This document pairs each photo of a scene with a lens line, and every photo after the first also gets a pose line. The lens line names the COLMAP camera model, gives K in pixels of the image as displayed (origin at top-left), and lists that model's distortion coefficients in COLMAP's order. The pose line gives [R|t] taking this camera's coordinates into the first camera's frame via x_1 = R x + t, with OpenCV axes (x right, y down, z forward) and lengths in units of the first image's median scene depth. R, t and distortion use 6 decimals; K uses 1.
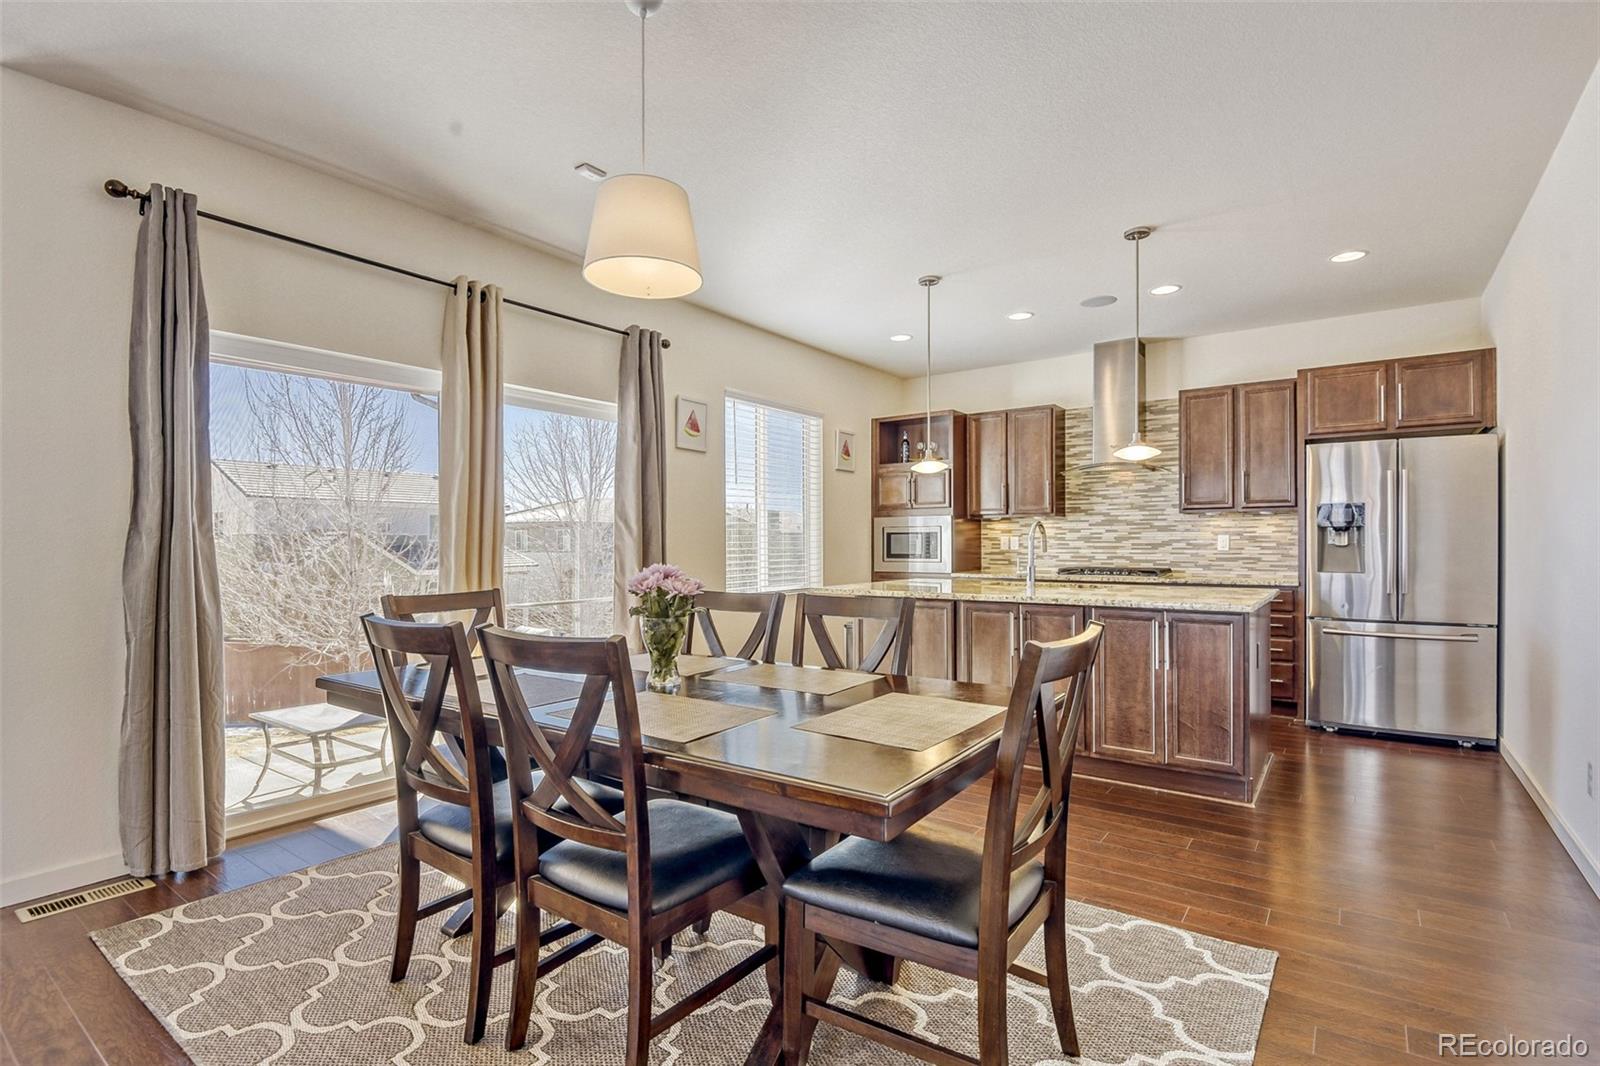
lens RADIAL K [[772.7, 0, 773.2], [0, 772.7, 551.0], [0, 0, 1]] dist [-0.018463, -0.005036]
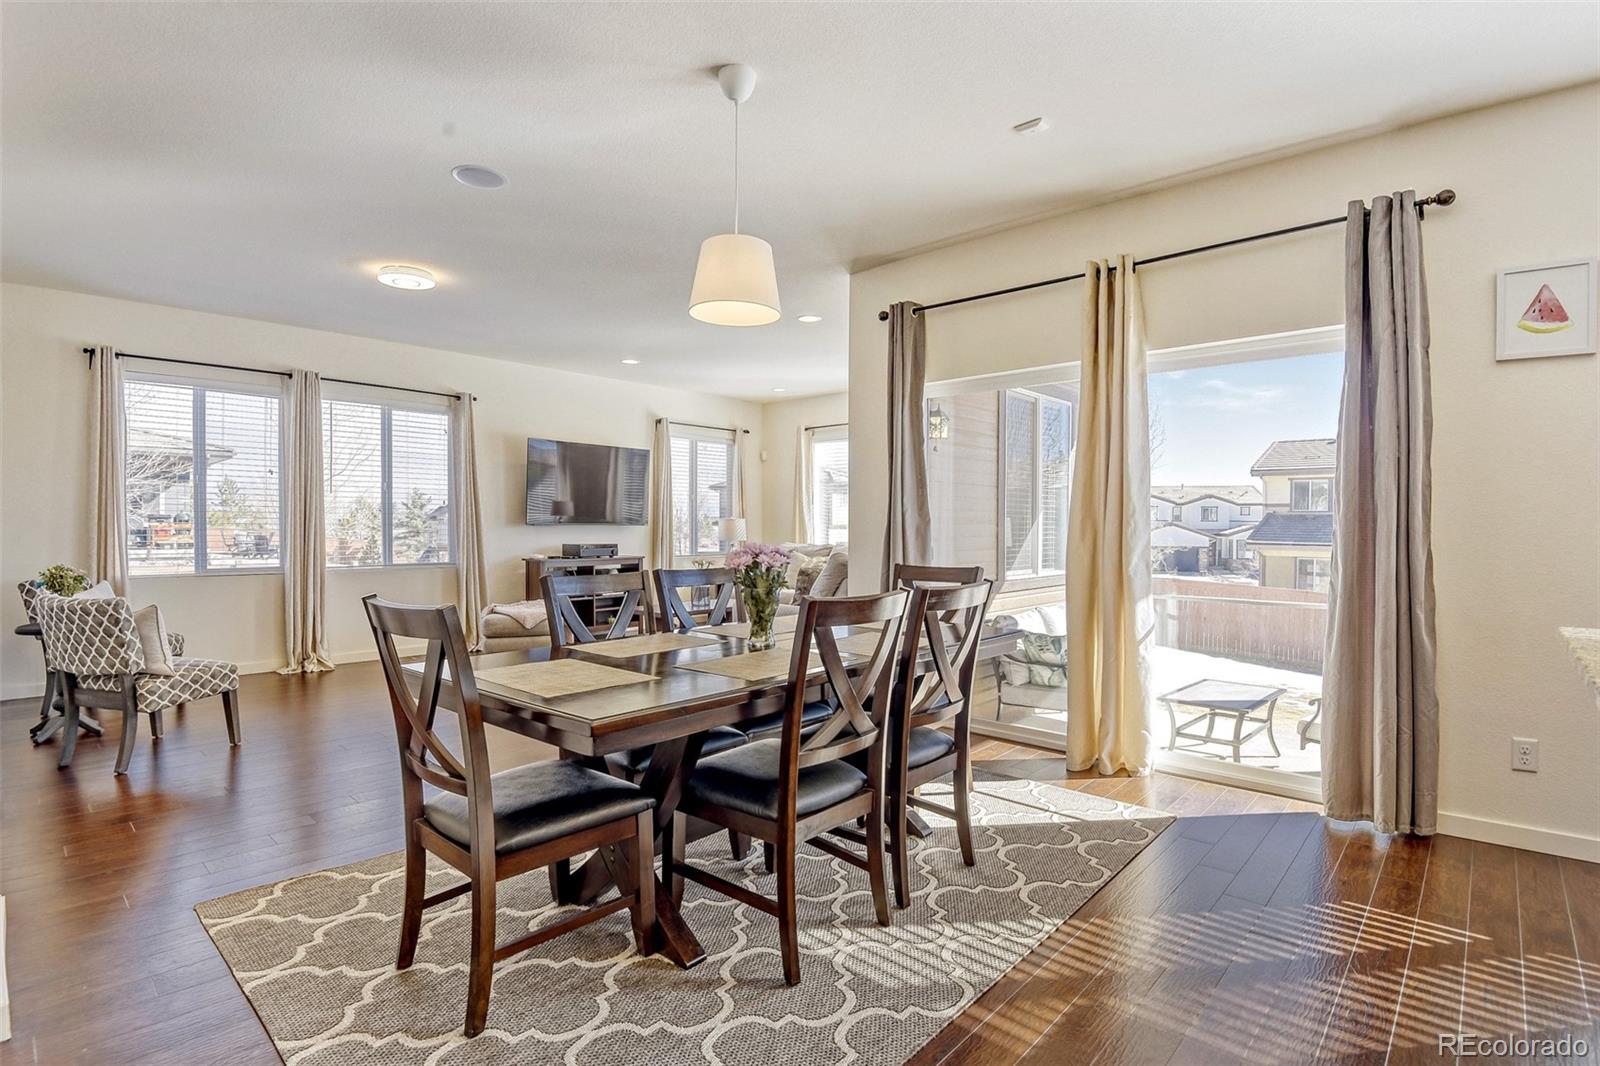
lens RADIAL K [[772.7, 0, 803.1], [0, 772.7, 533.0], [0, 0, 1]] dist [-0.018463, -0.005036]
pose [[-0.052944, 0.006248, -0.998578, 0.419410], [-0.008688, 0.999940, 0.006717, -0.006657], [0.998560, 0.009032, -0.052886, 0.477995]]
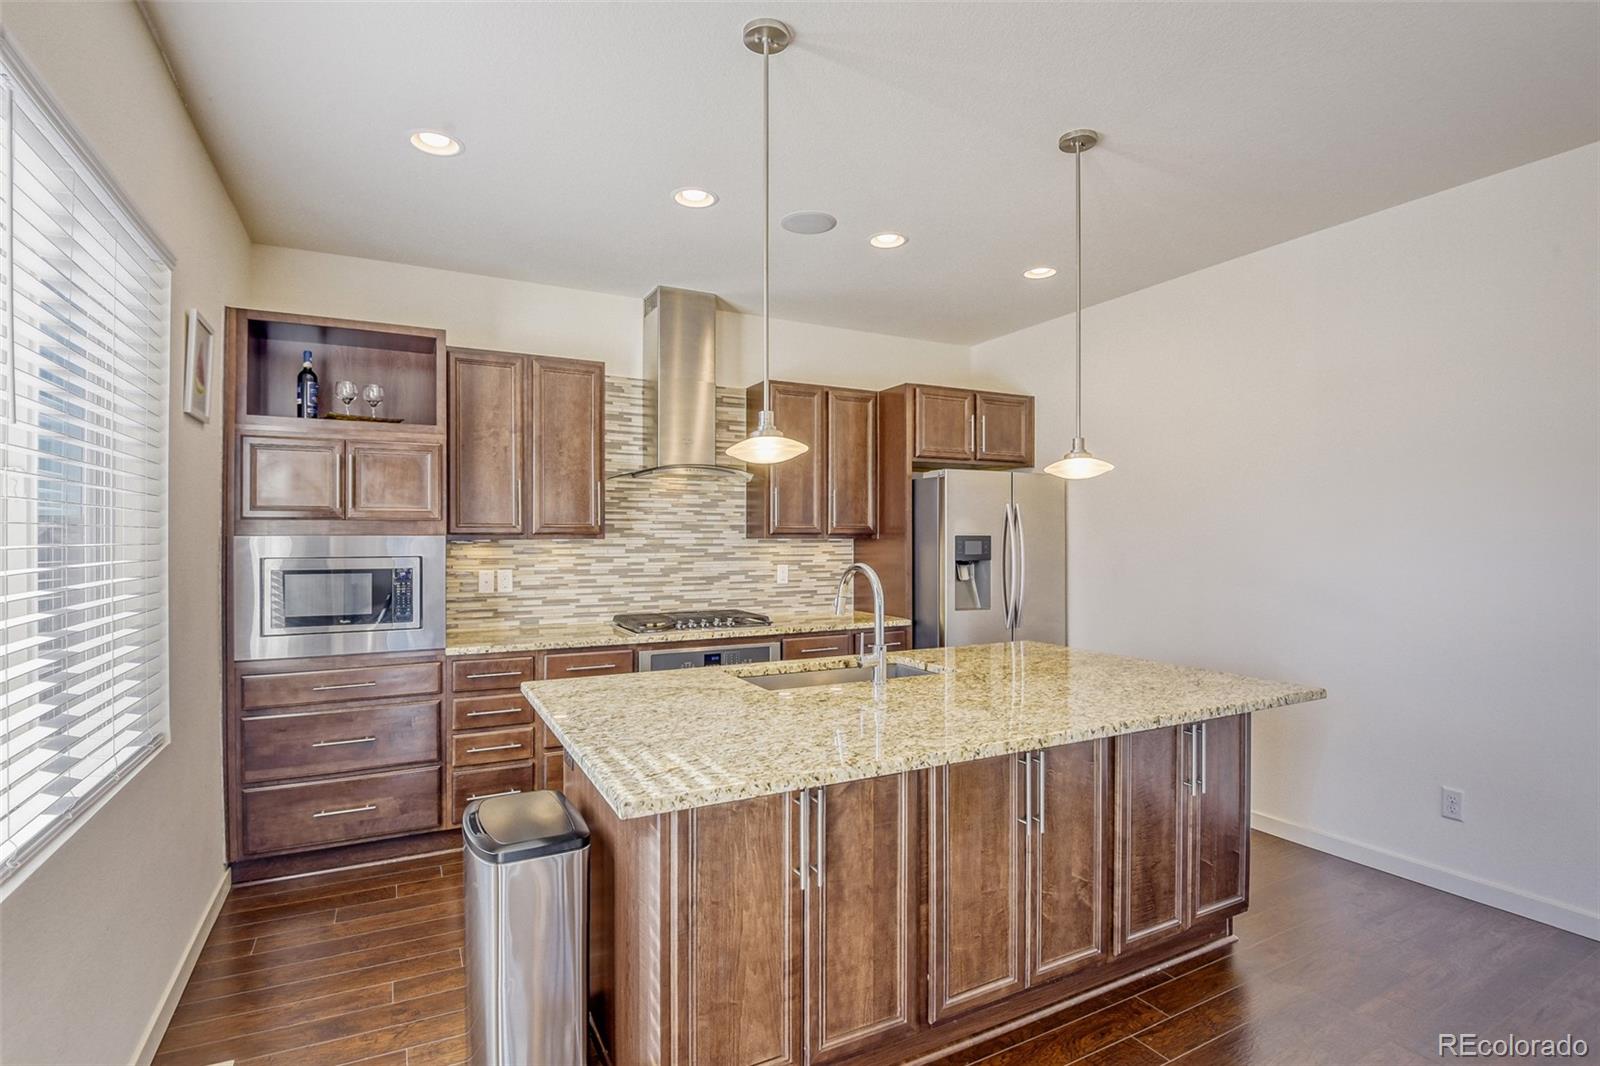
lens RADIAL K [[772.7, 0, 766.5], [0, 772.7, 539.9], [0, 0, 1]] dist [-0.018463, -0.005036]
pose [[0.423468, -0.000206, 0.905911, -0.173777], [0.006976, 0.999971, -0.003033, -0.046511], [-0.905884, 0.007604, 0.423457, 0.687843]]
